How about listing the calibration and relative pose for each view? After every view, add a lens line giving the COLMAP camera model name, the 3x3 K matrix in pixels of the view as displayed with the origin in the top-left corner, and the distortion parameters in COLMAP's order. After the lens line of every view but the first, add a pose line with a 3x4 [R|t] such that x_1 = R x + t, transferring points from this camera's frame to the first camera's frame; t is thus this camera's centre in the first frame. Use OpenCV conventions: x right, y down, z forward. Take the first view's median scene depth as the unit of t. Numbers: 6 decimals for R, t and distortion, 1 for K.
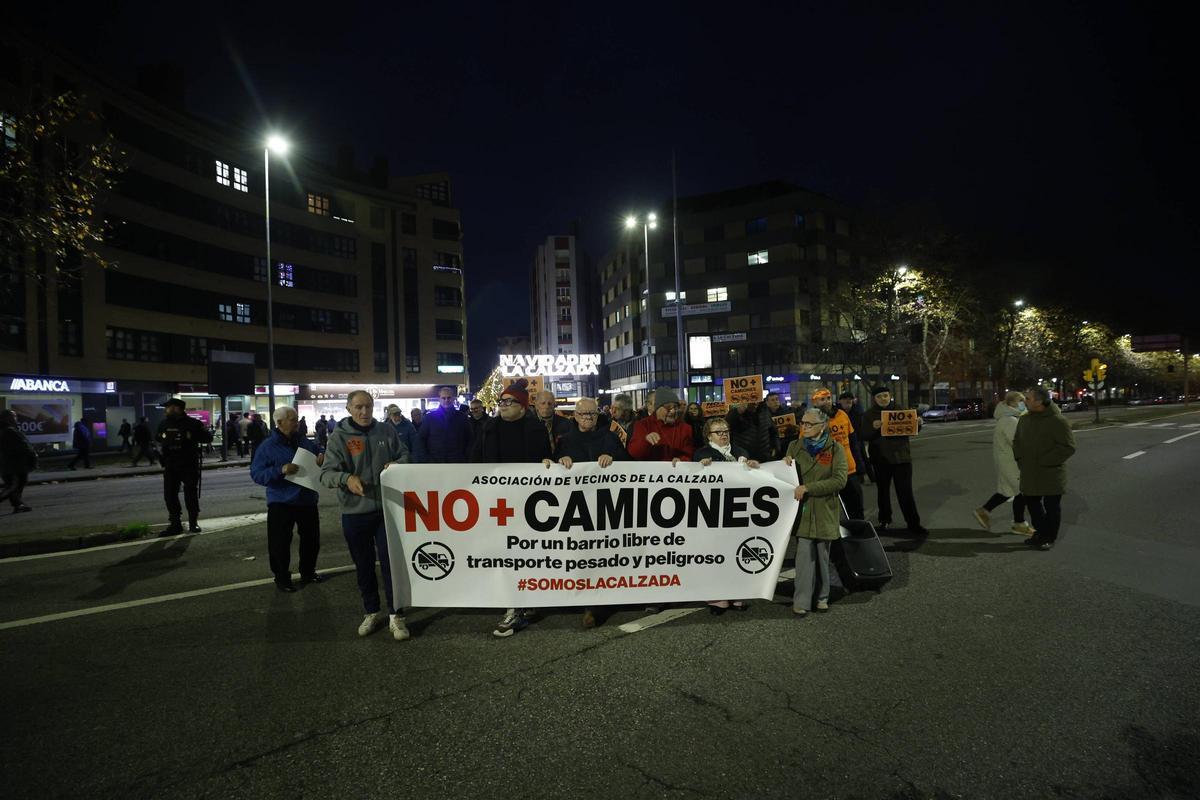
lens RADIAL K [[540.9, 0, 599.0], [0, 540.9, 403.3], [0, 0, 1]] dist [-0.047004, 0.012640]
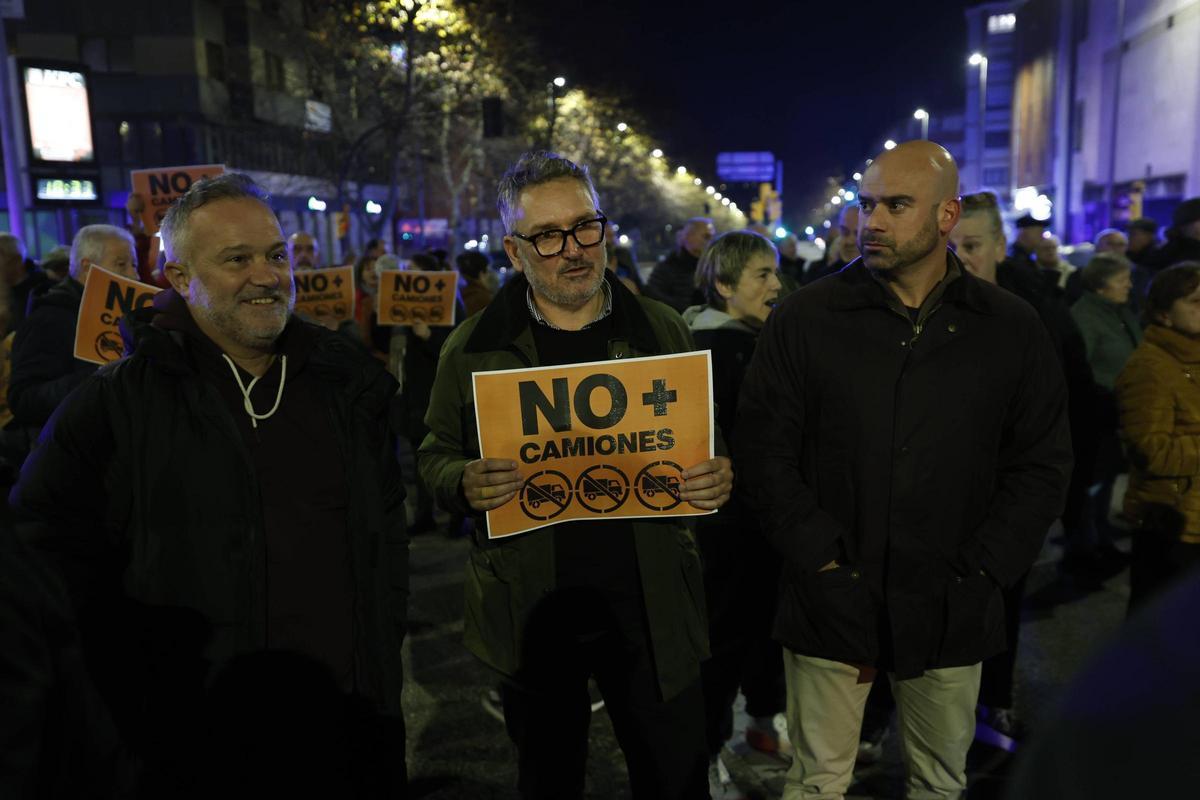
lens RADIAL K [[1120.2, 0, 582.5], [0, 1120.2, 399.9], [0, 0, 1]] dist [0.077099, -0.000031]
pose [[0.719607, -0.084282, 0.689248, -0.058903], [-0.002315, 0.992310, 0.123757, 0.000773], [-0.694378, -0.090652, 0.713878, 0.091364]]
